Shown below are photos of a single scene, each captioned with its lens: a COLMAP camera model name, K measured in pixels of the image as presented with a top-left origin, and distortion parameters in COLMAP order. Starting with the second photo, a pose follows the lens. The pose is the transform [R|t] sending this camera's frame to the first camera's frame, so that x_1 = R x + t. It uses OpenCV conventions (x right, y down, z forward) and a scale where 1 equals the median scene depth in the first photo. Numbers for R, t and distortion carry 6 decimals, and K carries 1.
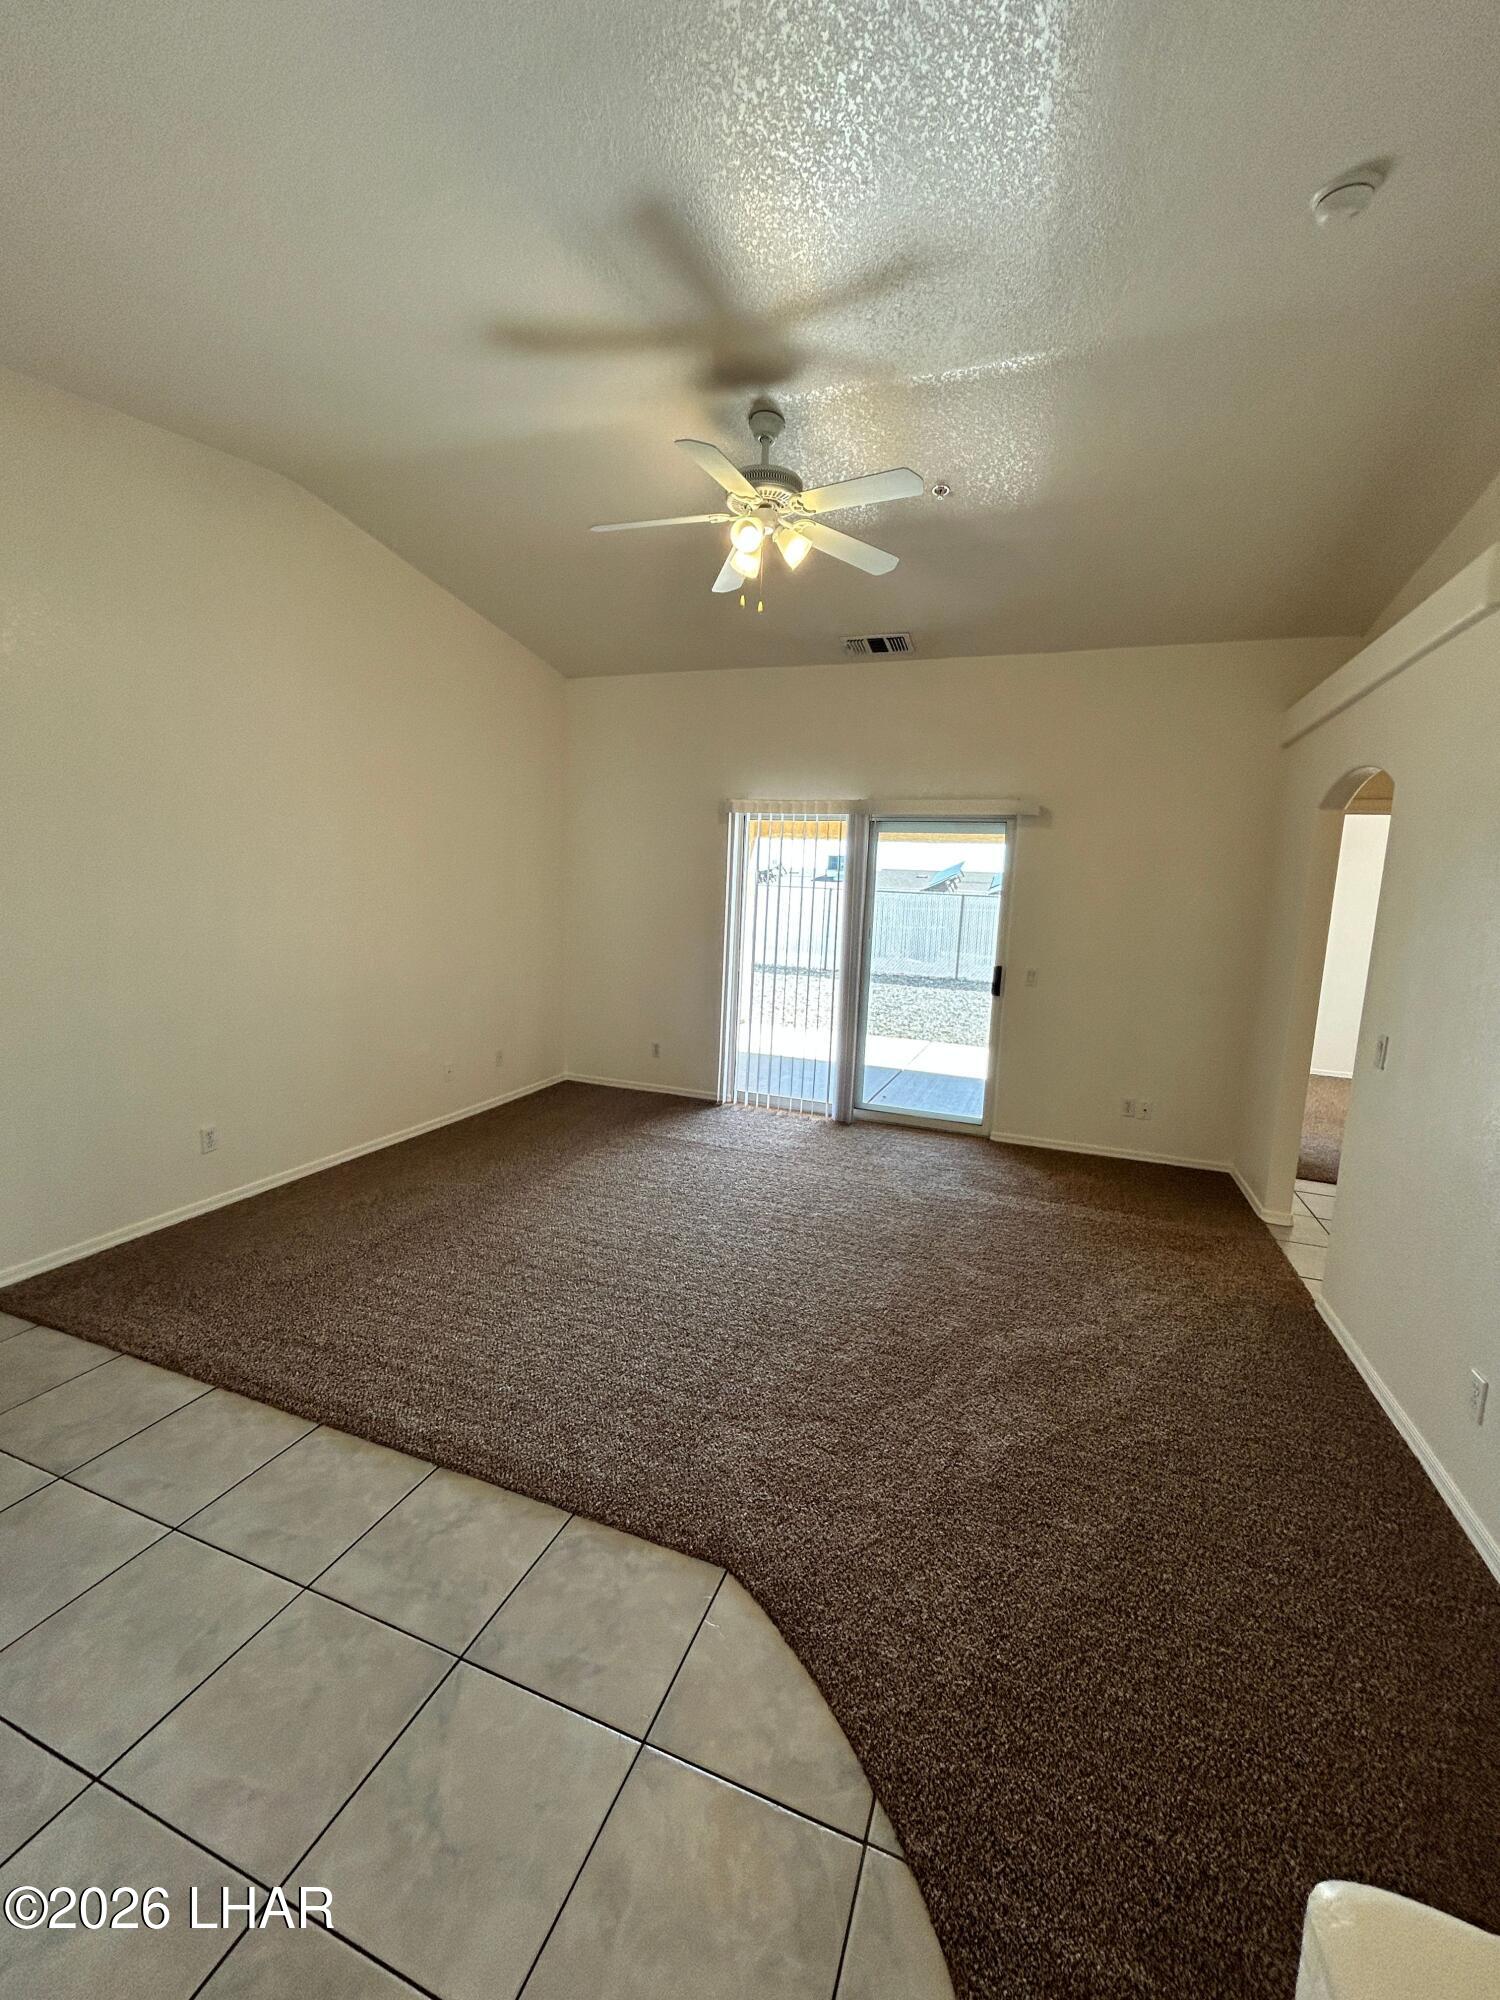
lens RADIAL K [[809.1, 0, 753.3], [0, 809.1, 999.2], [0, 0, 1]] dist [-0.005708, 0.001297]
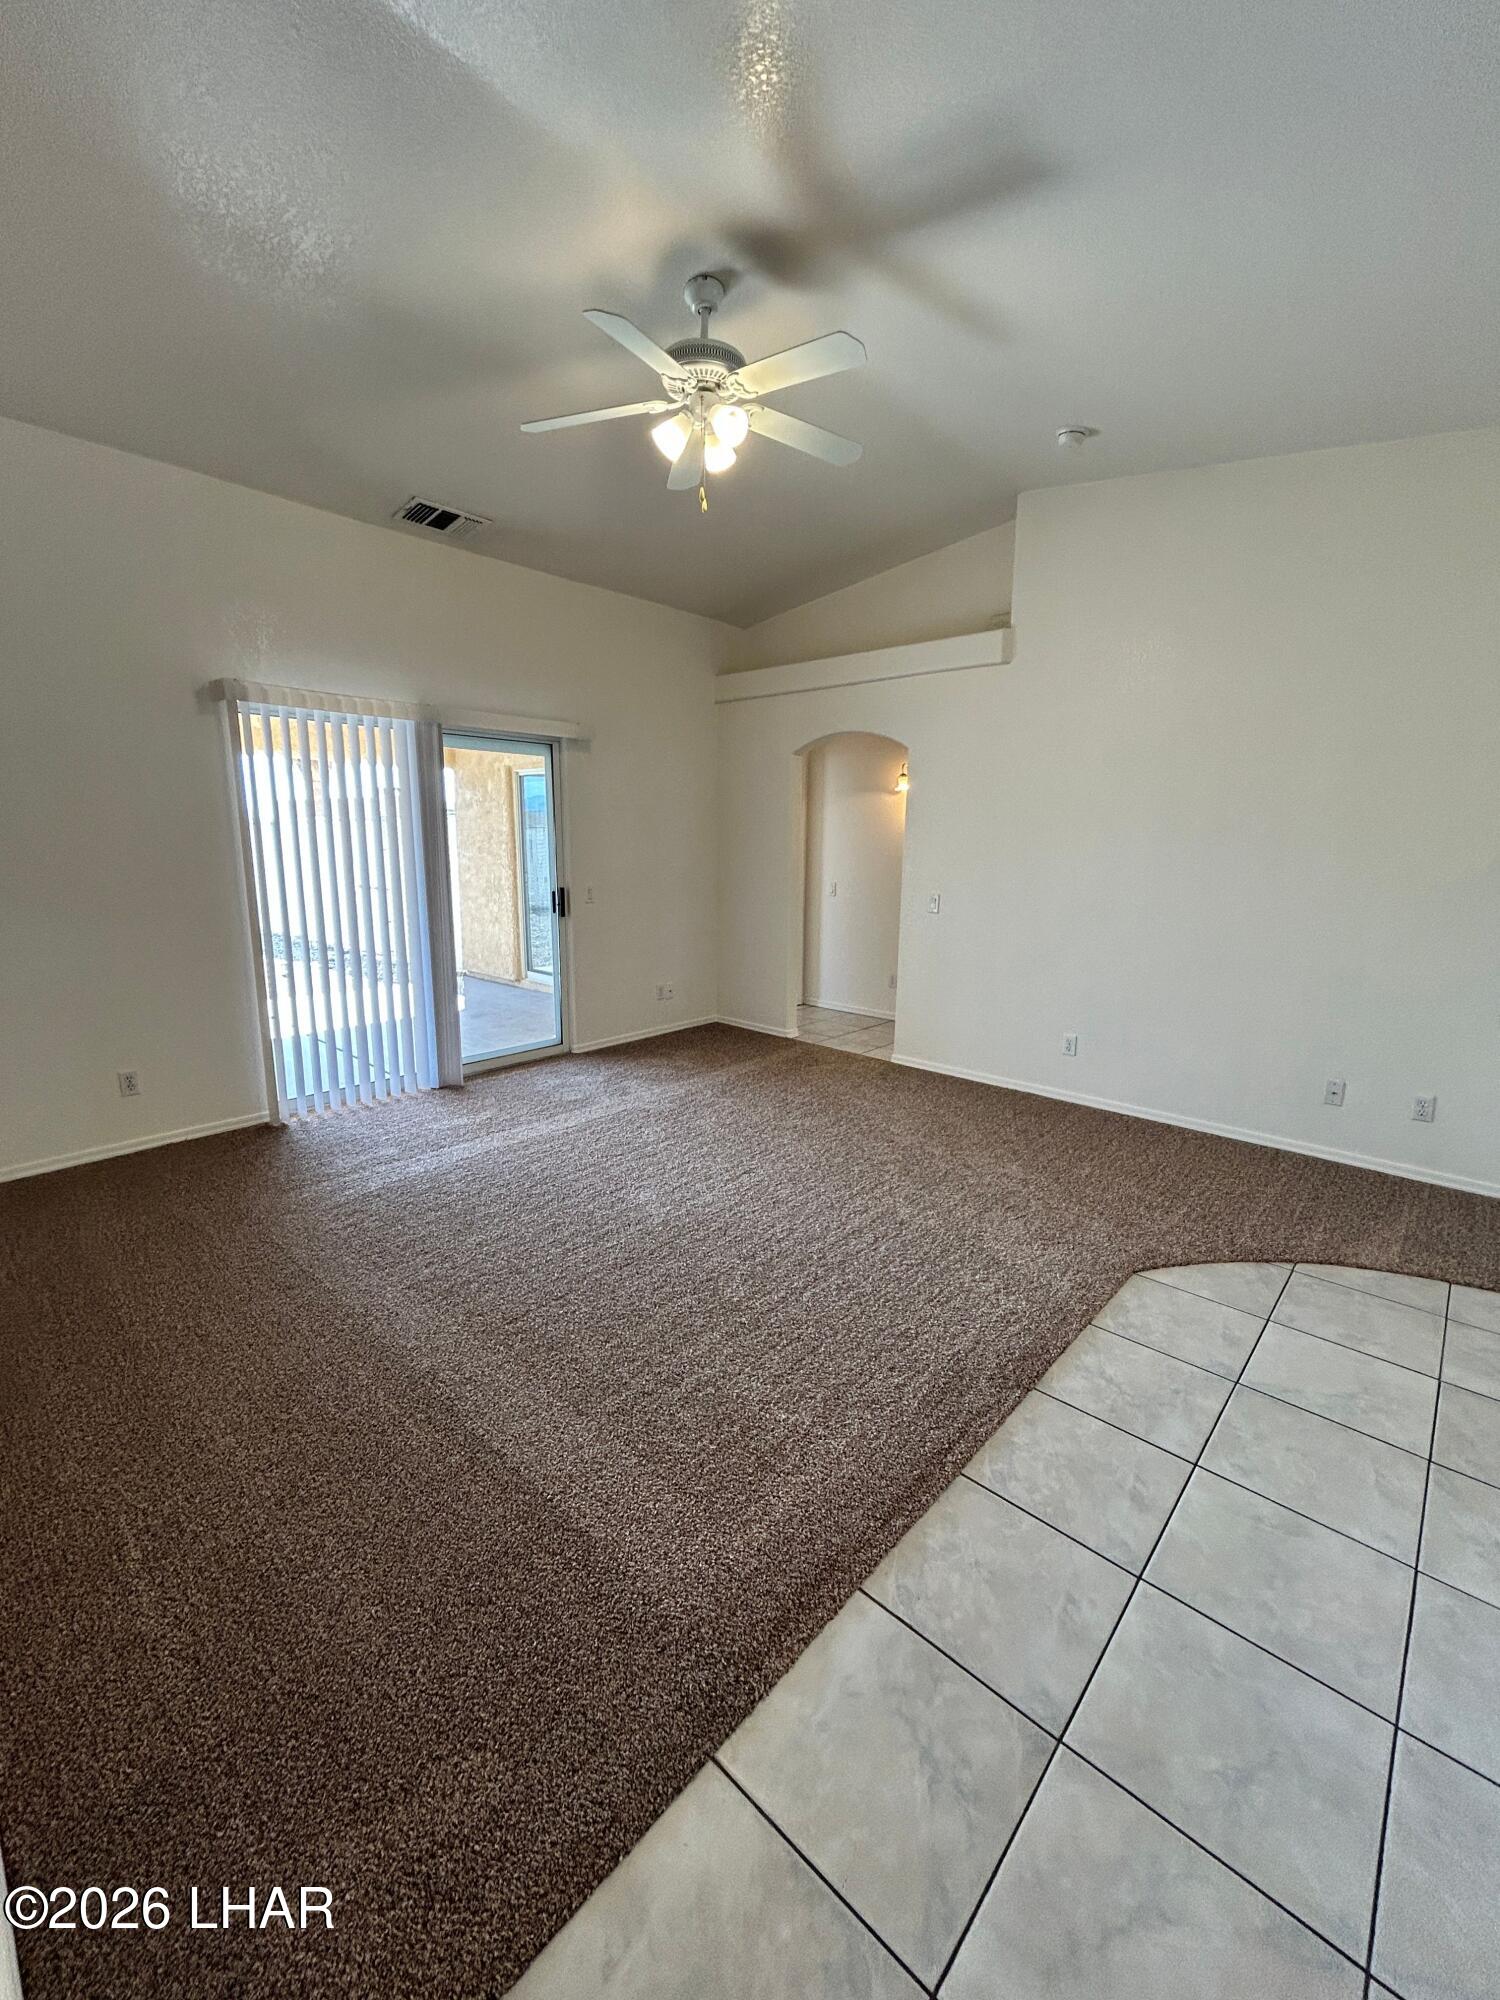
lens RADIAL K [[809.1, 0, 756.2], [0, 809.1, 995.7], [0, 0, 1]] dist [-0.005708, 0.001297]
pose [[0.371846, -0.214339, 0.903211, -0.682211], [0.129248, 0.975456, 0.178272, -0.069934], [-0.919253, 0.050449, 0.390422, 0.454267]]
